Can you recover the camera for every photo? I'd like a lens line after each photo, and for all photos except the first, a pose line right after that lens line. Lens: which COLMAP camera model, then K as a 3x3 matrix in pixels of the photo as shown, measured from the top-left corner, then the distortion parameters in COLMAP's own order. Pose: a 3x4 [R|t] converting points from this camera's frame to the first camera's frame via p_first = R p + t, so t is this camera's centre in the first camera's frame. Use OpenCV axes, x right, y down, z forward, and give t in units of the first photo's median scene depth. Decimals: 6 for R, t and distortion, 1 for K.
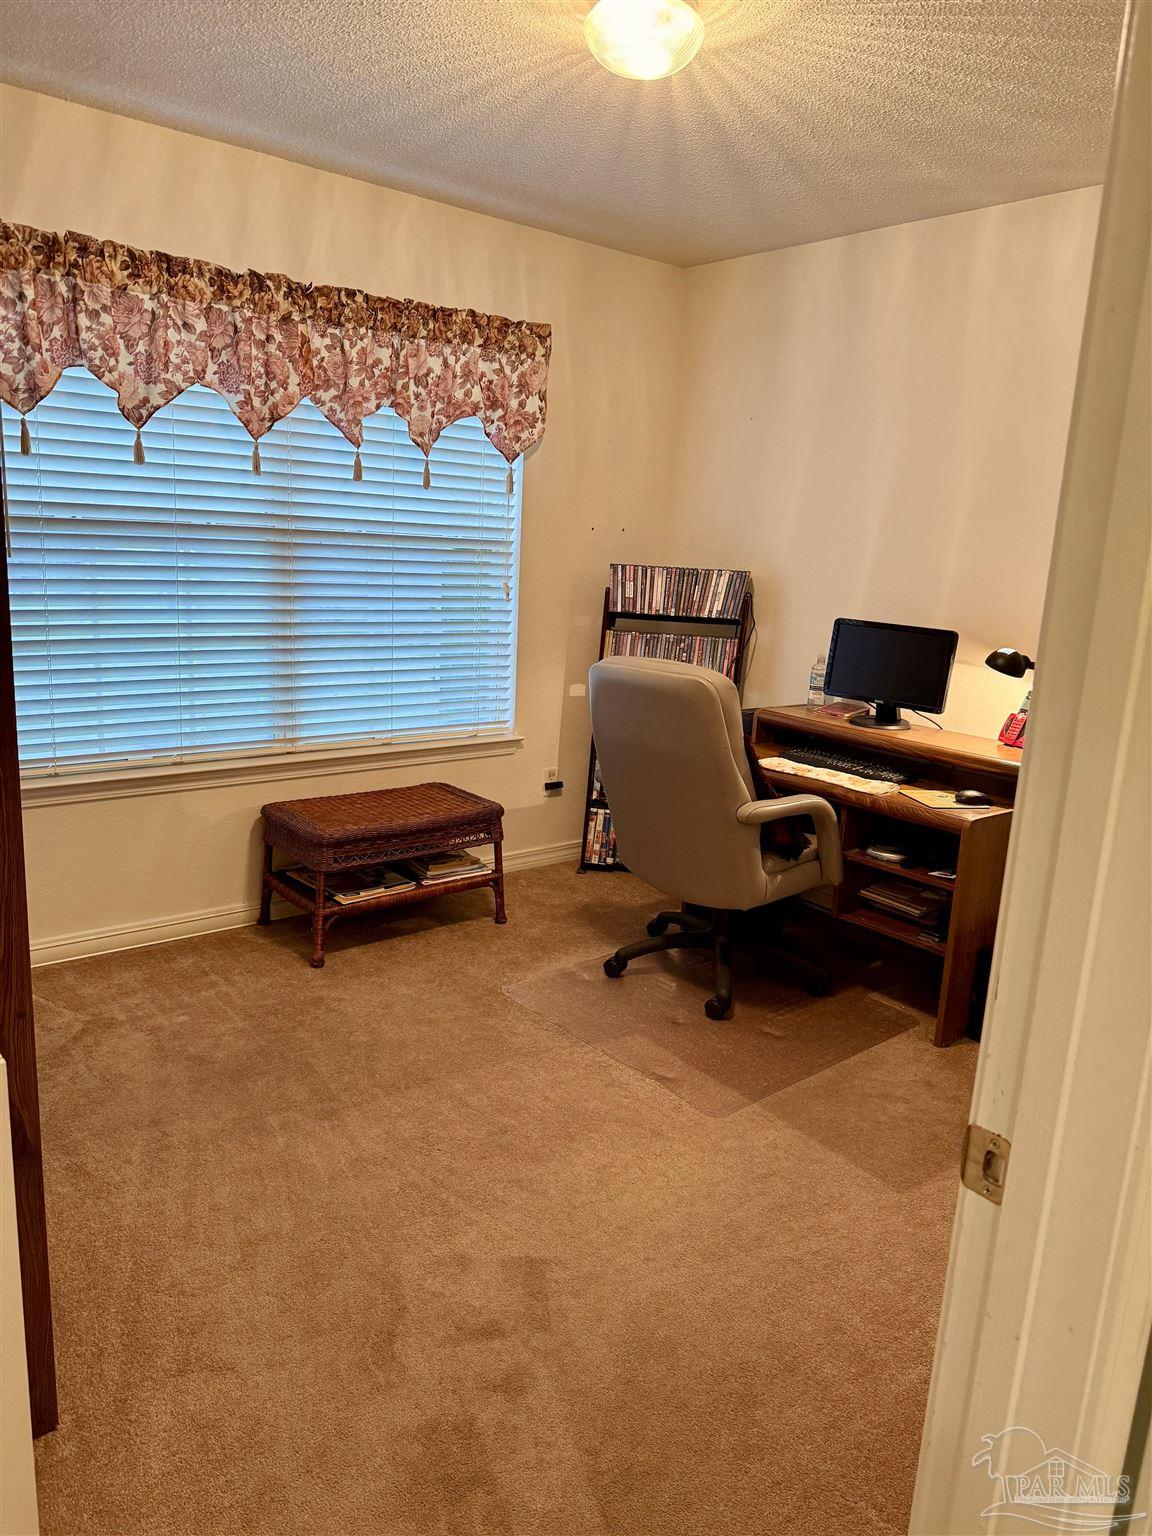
lens RADIAL K [[1064.6, 0, 580.0], [0, 1064.6, 771.1], [0, 0, 1]] dist [0.056058, -0.076963]
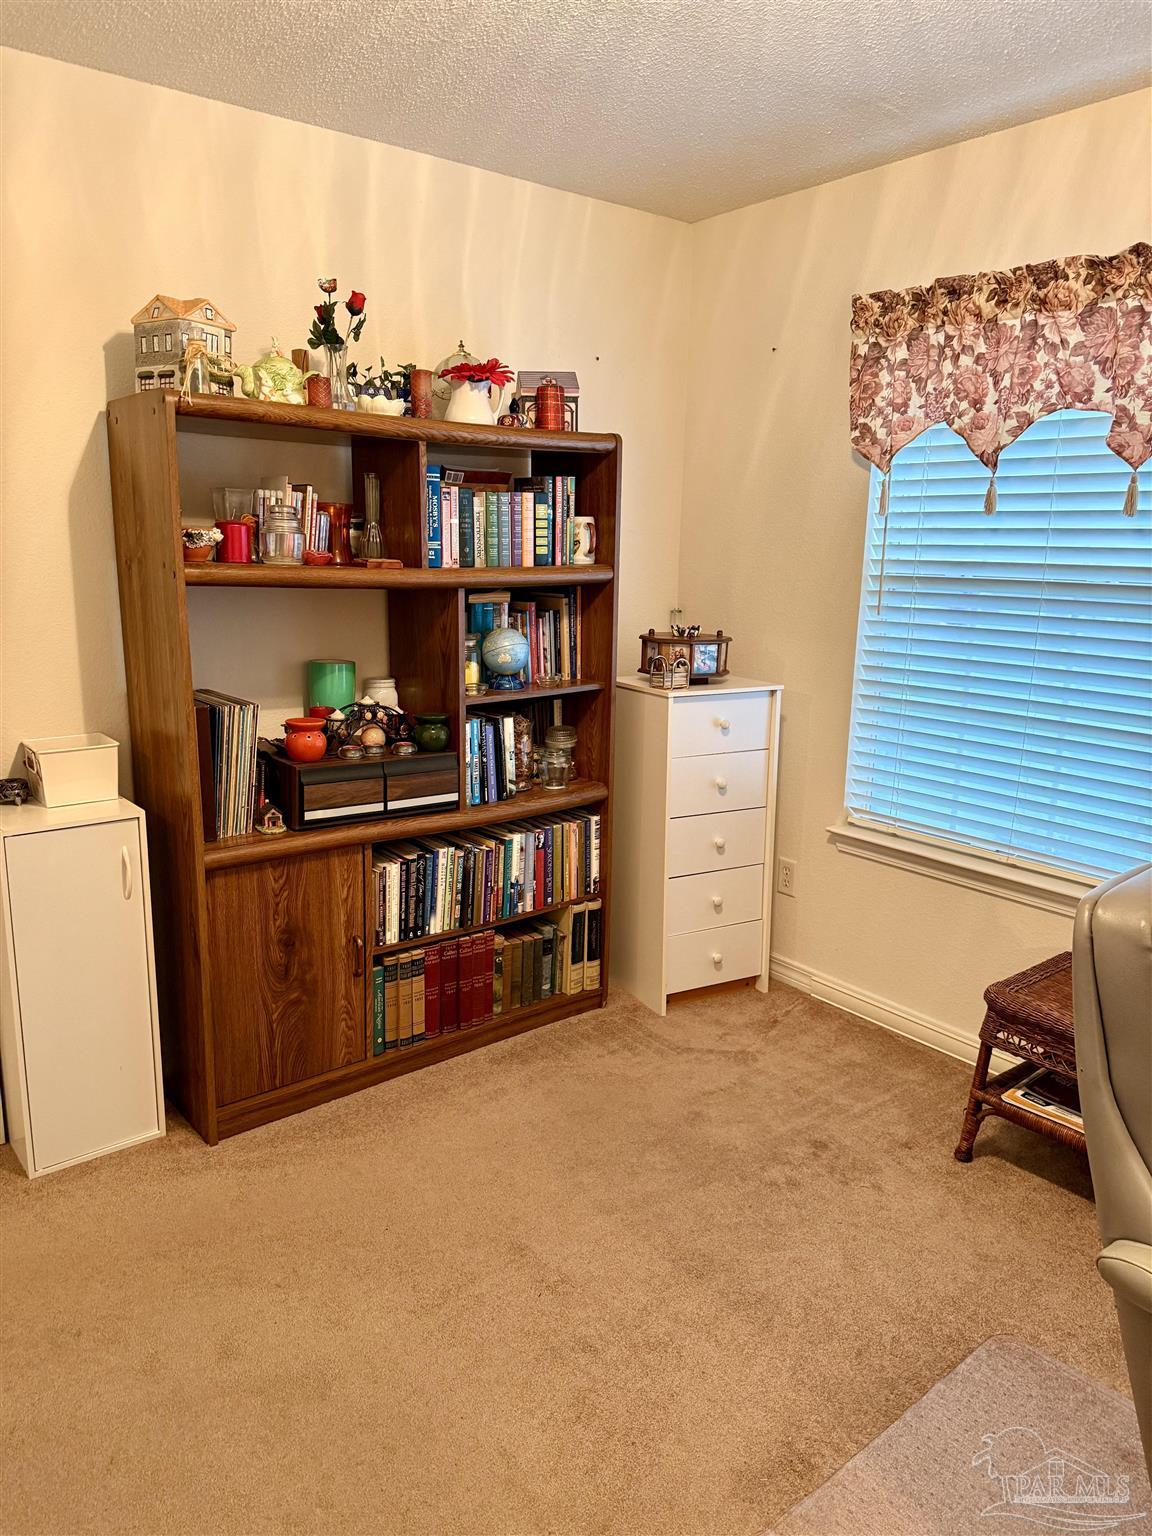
lens RADIAL K [[1064.6, 0, 572.3], [0, 1064.6, 762.3], [0, 0, 1]] dist [0.056058, -0.076963]
pose [[-0.001105, 0.152860, -0.988247, 0.501690], [-0.242294, 0.958760, 0.148570, -0.142476], [0.970202, 0.239611, 0.035977, 0.702367]]
